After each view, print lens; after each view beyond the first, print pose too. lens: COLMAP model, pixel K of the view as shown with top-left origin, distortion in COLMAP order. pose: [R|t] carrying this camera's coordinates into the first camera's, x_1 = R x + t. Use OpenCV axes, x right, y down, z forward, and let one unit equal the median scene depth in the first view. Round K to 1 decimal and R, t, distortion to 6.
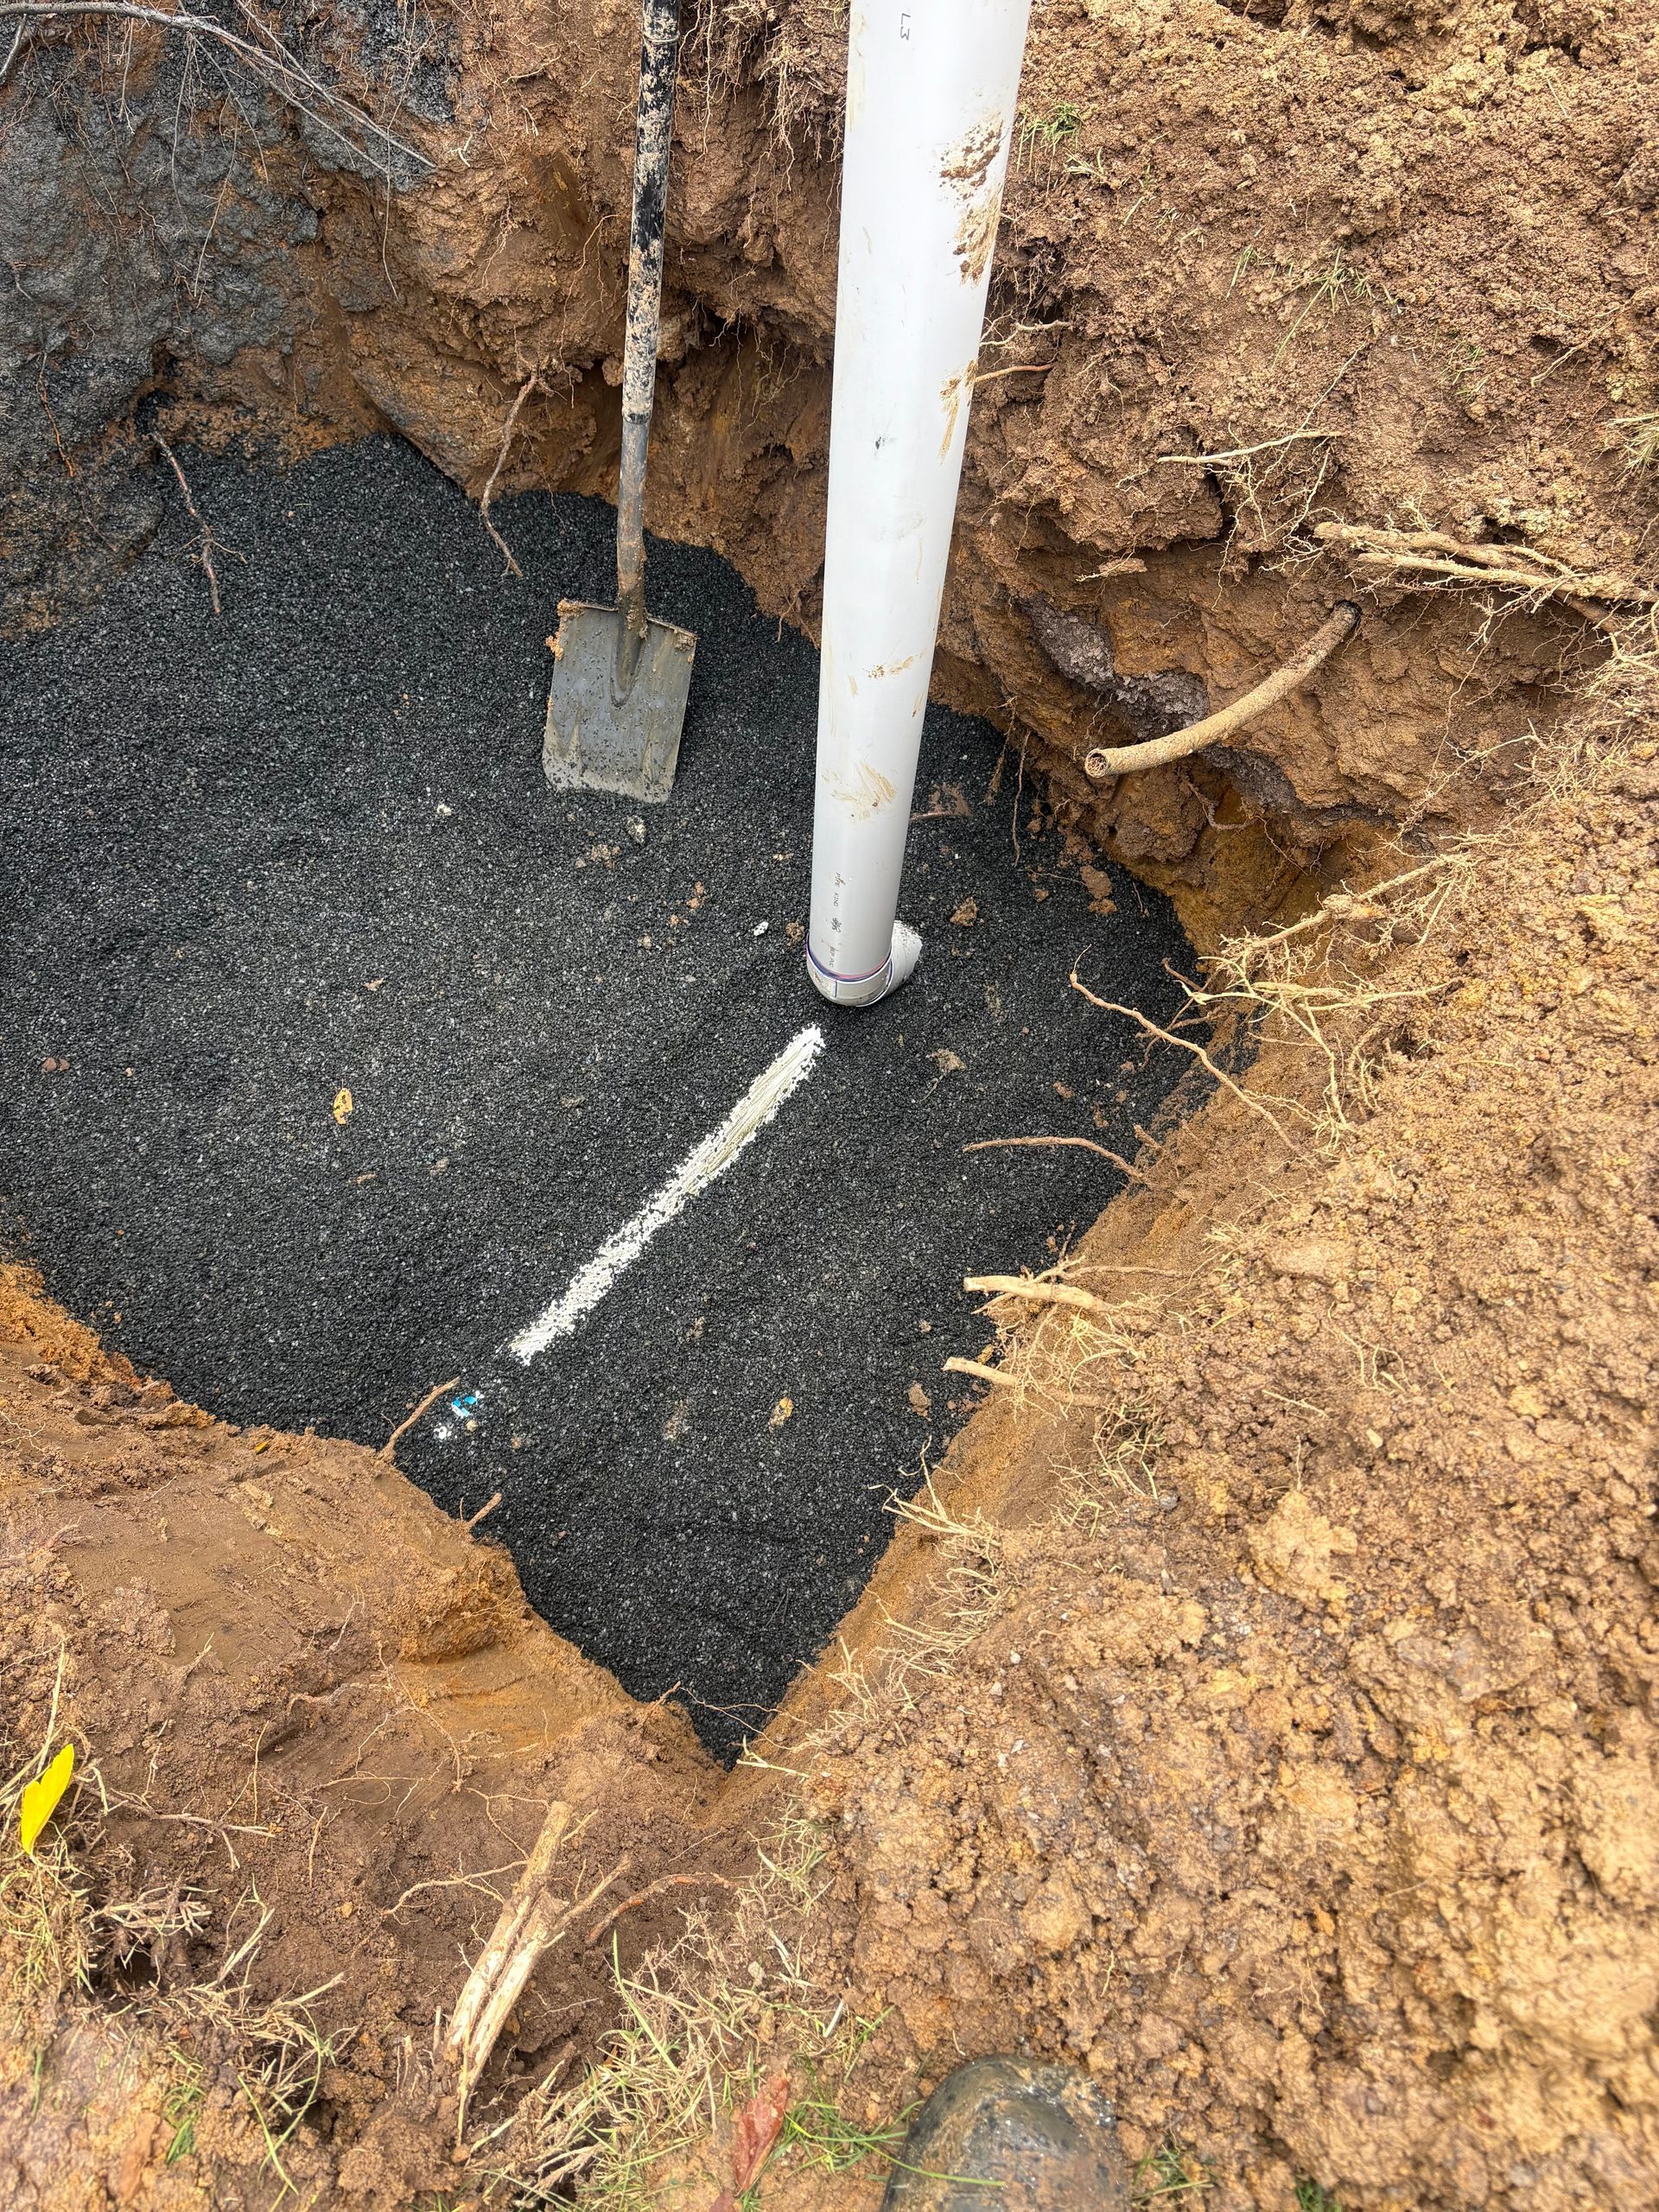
lens RADIAL K [[1711.9, 0, 829.5], [0, 1711.9, 1106.0], [0, 0, 1]] dist [0.048892, -0.046436]
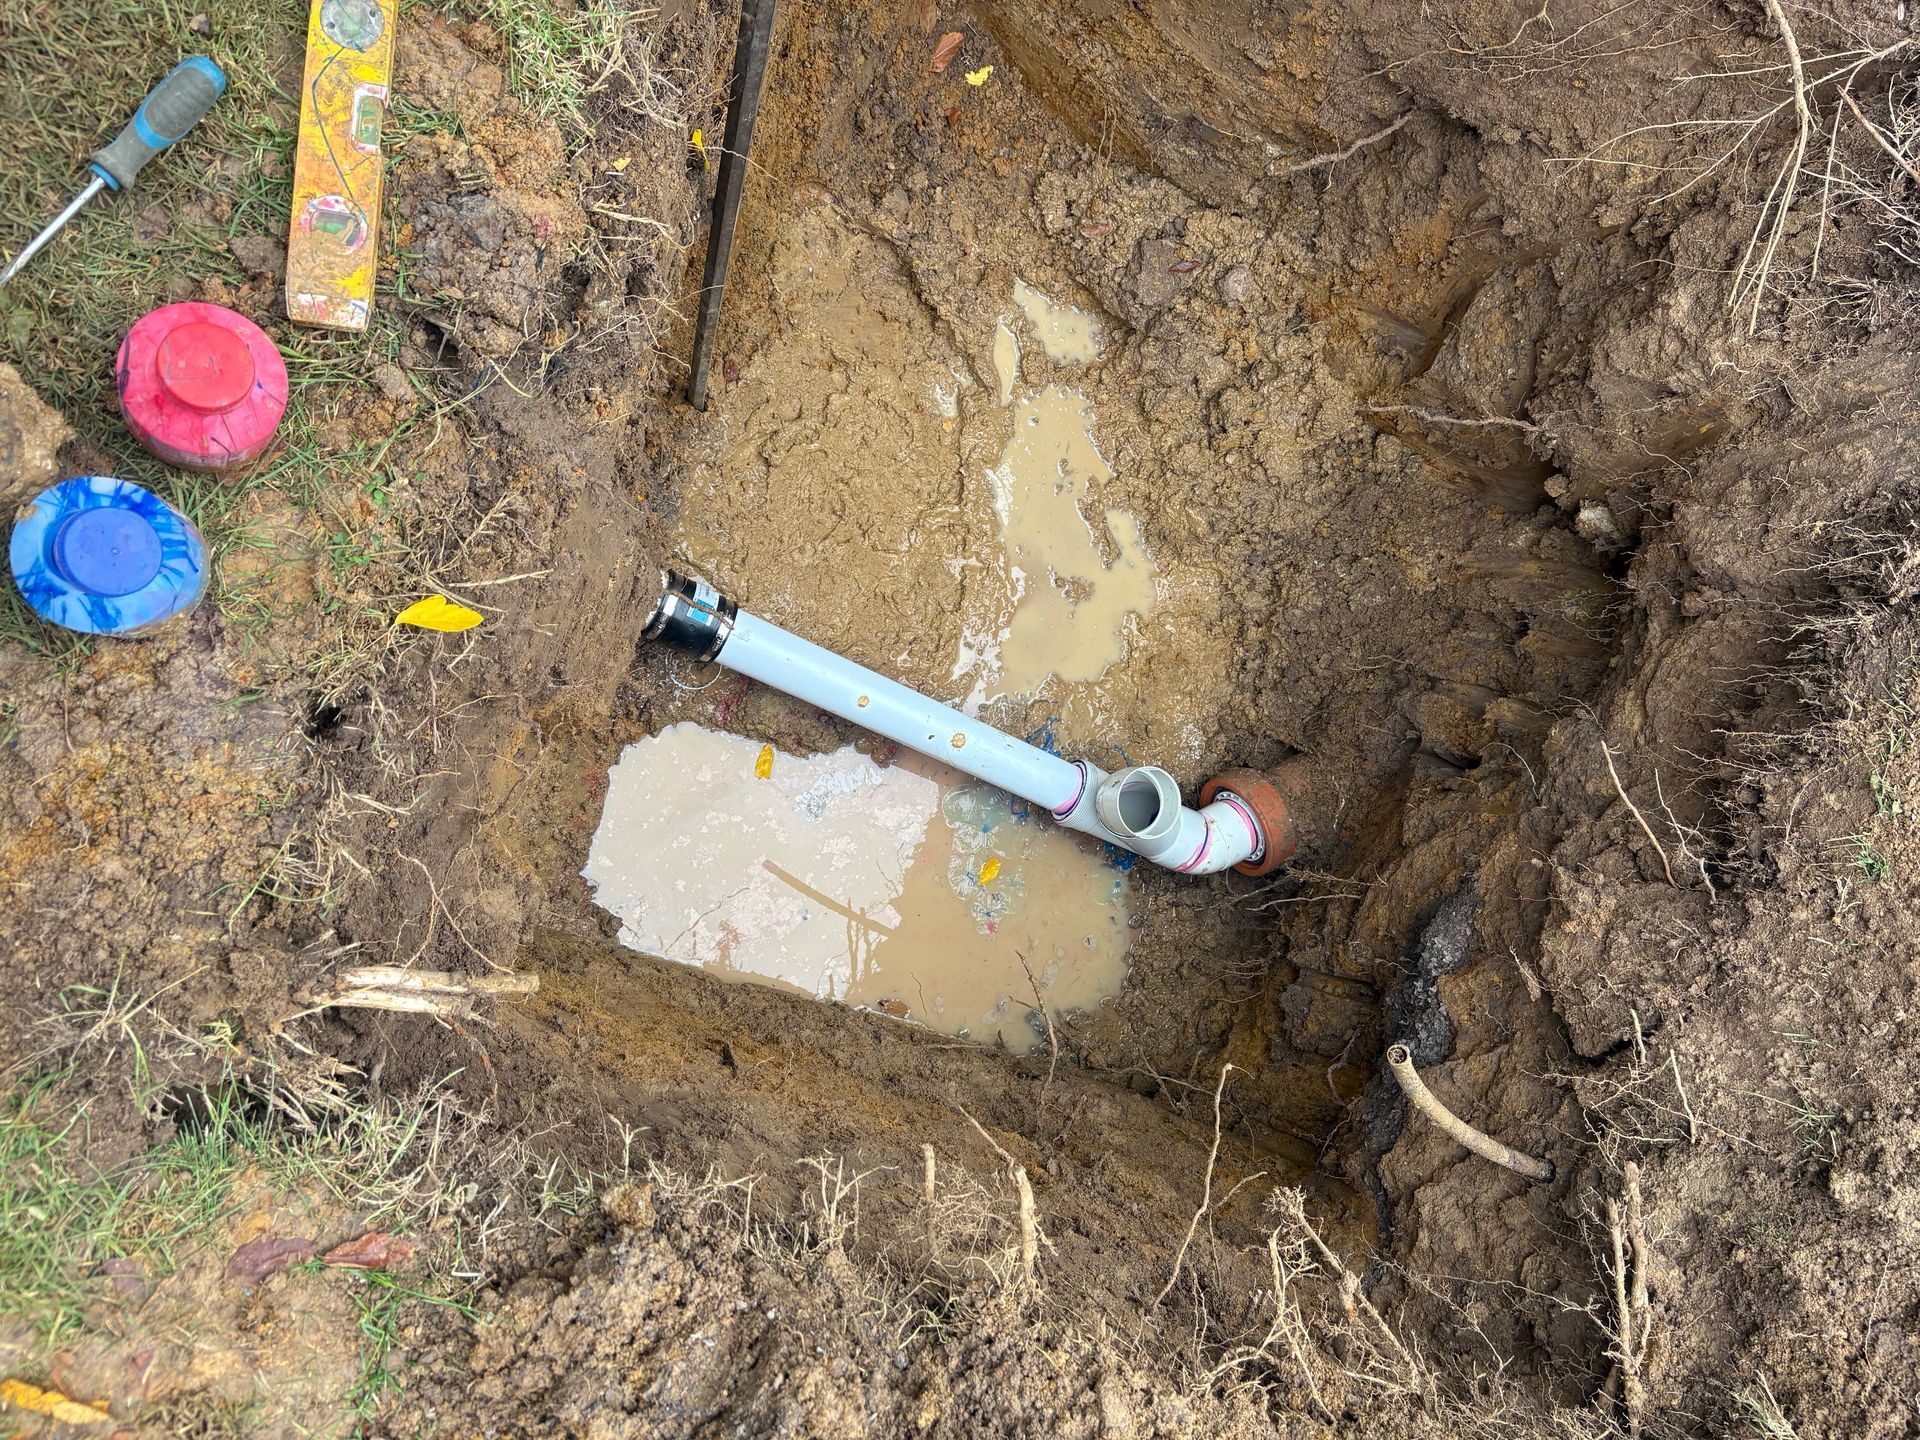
lens RADIAL K [[1480.2, 0, 960.0], [0, 1480.2, 720.0], [0, 0, 1]] dist [0.097363, -0.128951]
pose [[0.276307, 0.958902, 0.064501, -0.225195], [-0.960466, 0.277889, -0.016818, 0.053839], [-0.034051, -0.057304, 0.997776, -0.055916]]
